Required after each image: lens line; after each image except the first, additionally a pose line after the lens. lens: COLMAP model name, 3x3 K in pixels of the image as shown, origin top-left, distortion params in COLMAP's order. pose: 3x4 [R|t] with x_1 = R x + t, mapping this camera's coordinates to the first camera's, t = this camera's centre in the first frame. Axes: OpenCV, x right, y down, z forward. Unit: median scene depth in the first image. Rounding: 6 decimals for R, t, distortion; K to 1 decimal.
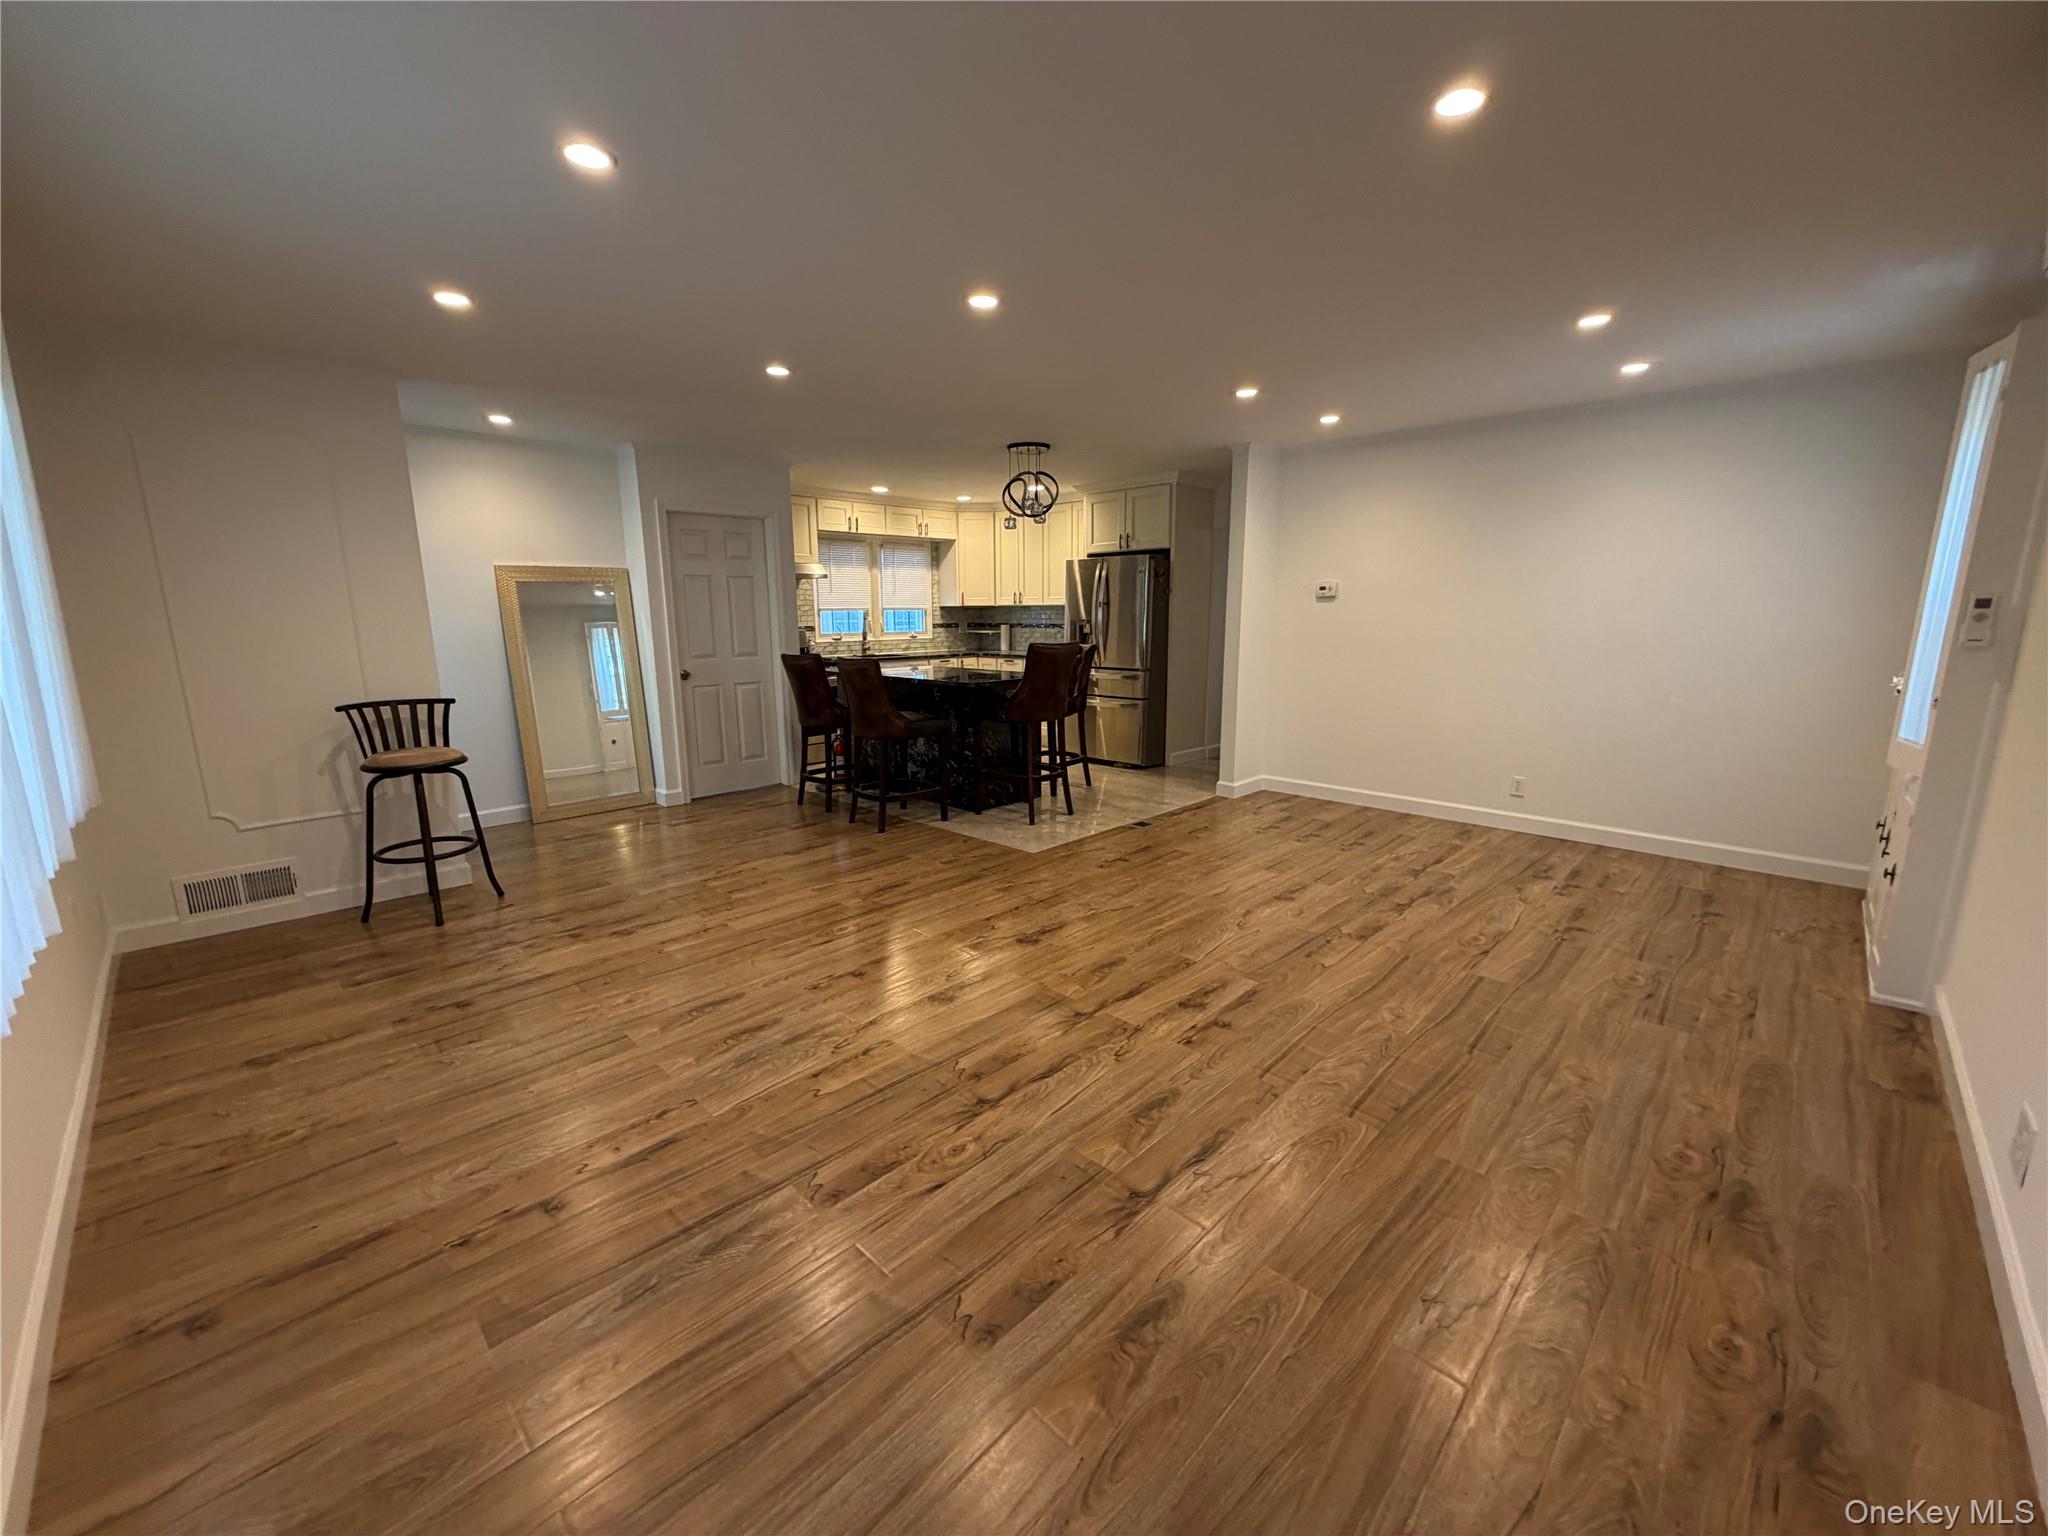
lens RADIAL K [[815.5, 0, 1021.1], [0, 815.5, 766.4], [0, 0, 1]] dist [0.000116, -0.000041]
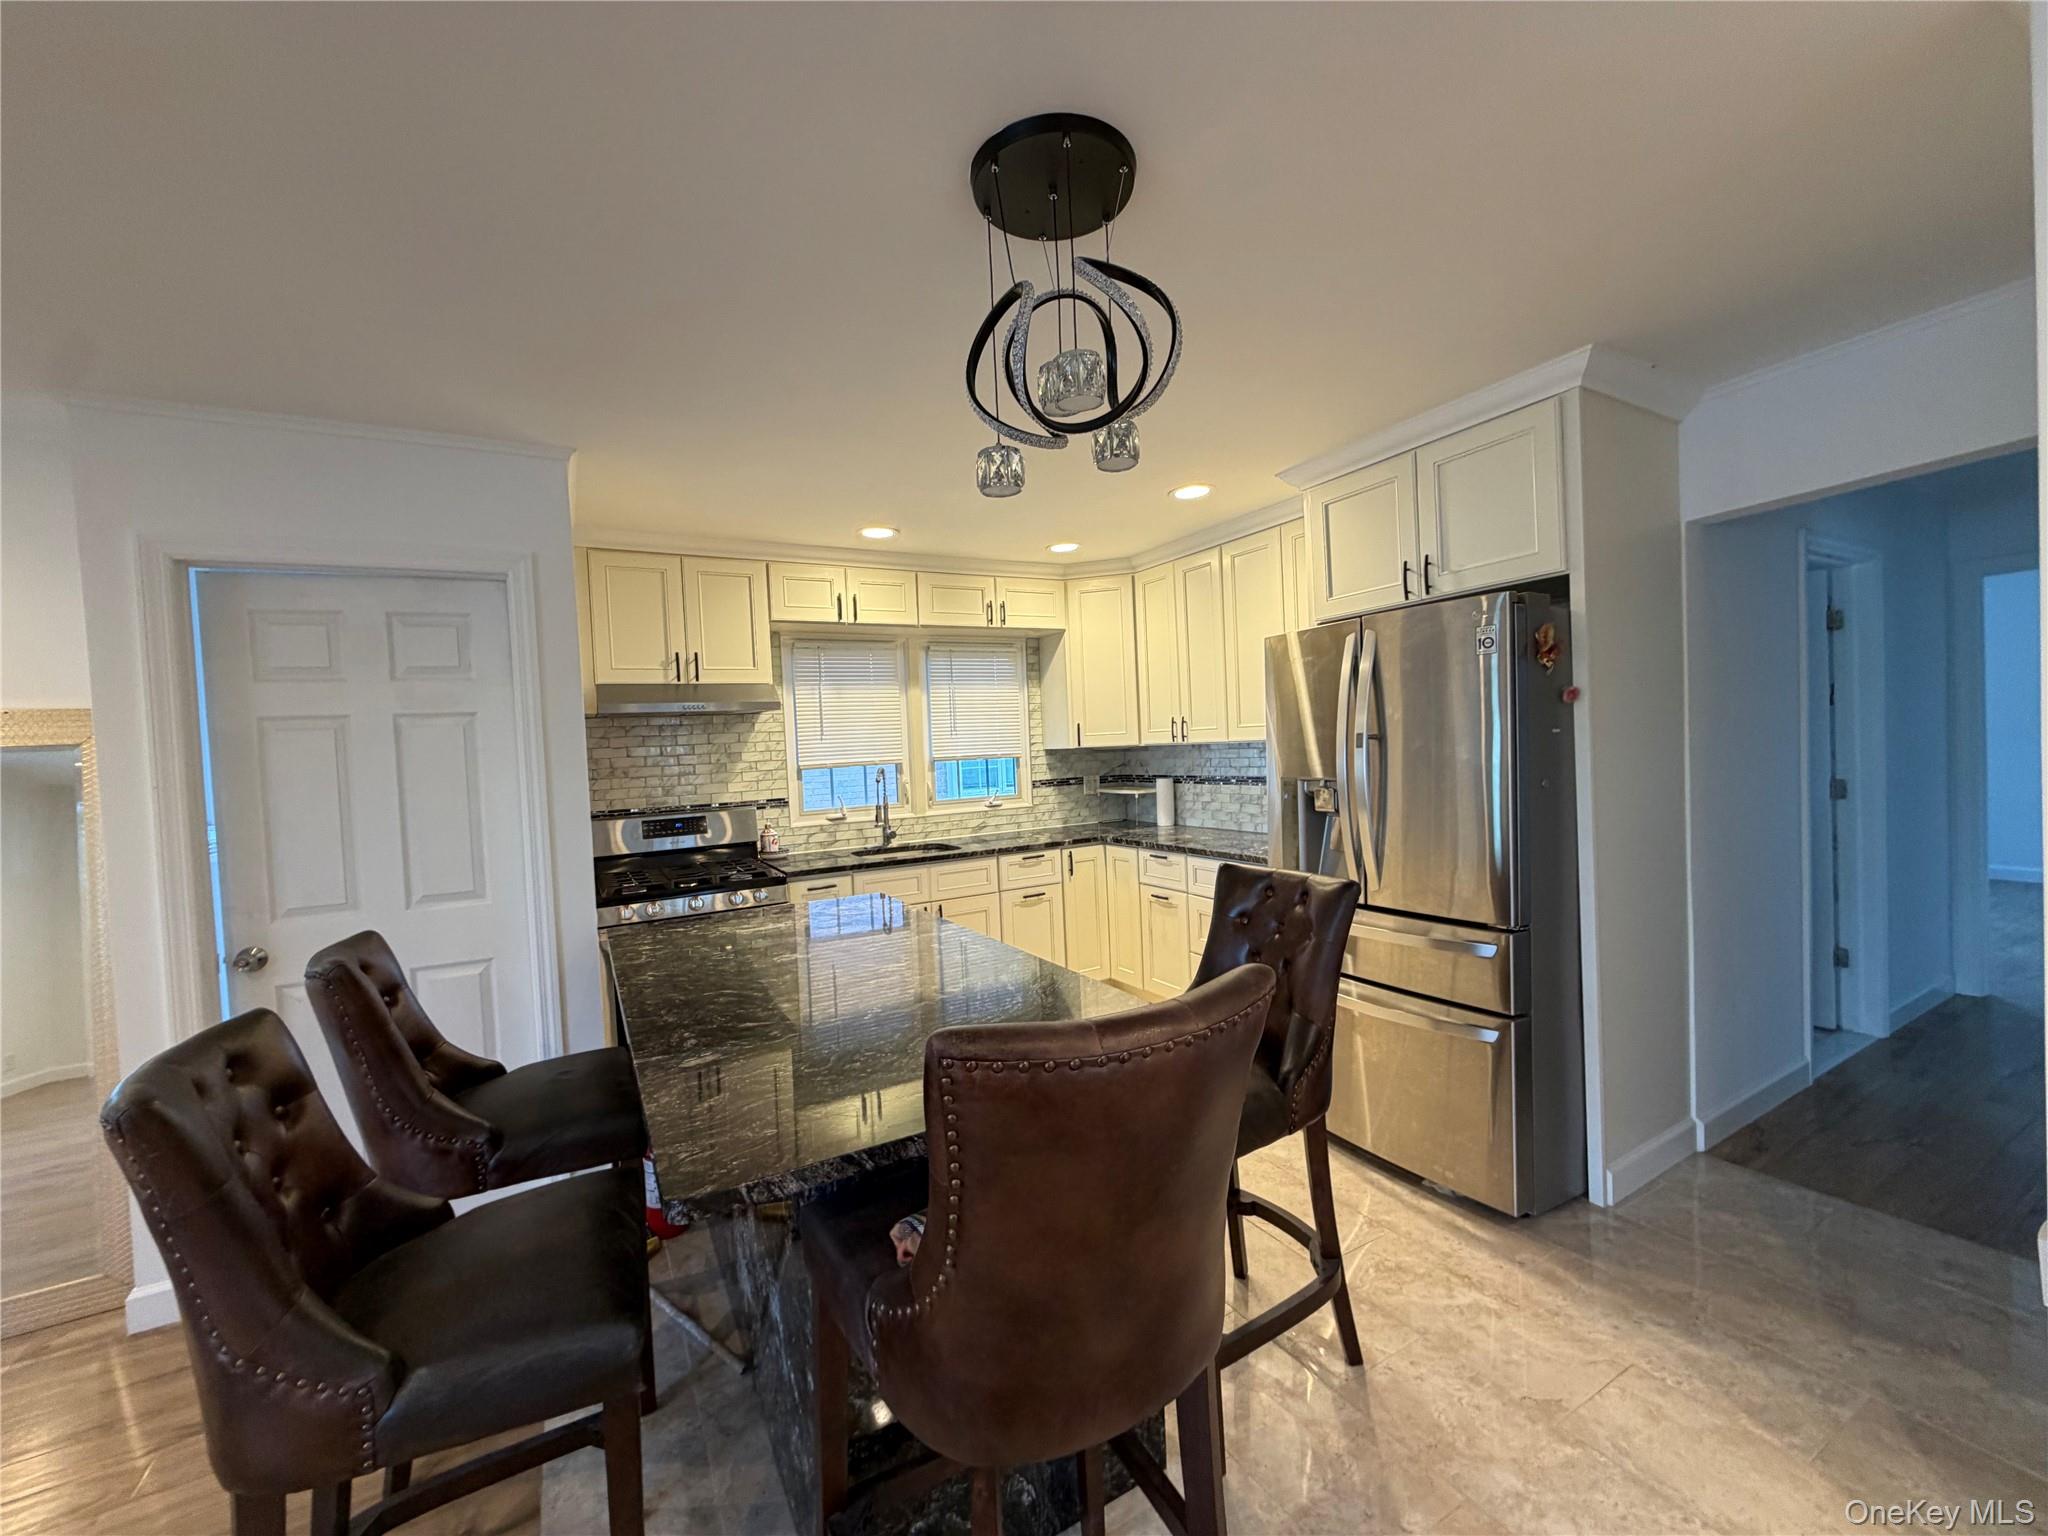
lens RADIAL K [[815.5, 0, 1021.1], [0, 815.5, 766.4], [0, 0, 1]] dist [0.000116, -0.000041]
pose [[0.959468, -0.031037, -0.280103, 0.065057], [-0.012755, 0.988116, -0.153180, -0.158204], [0.281529, 0.150544, 0.947670, 0.748016]]
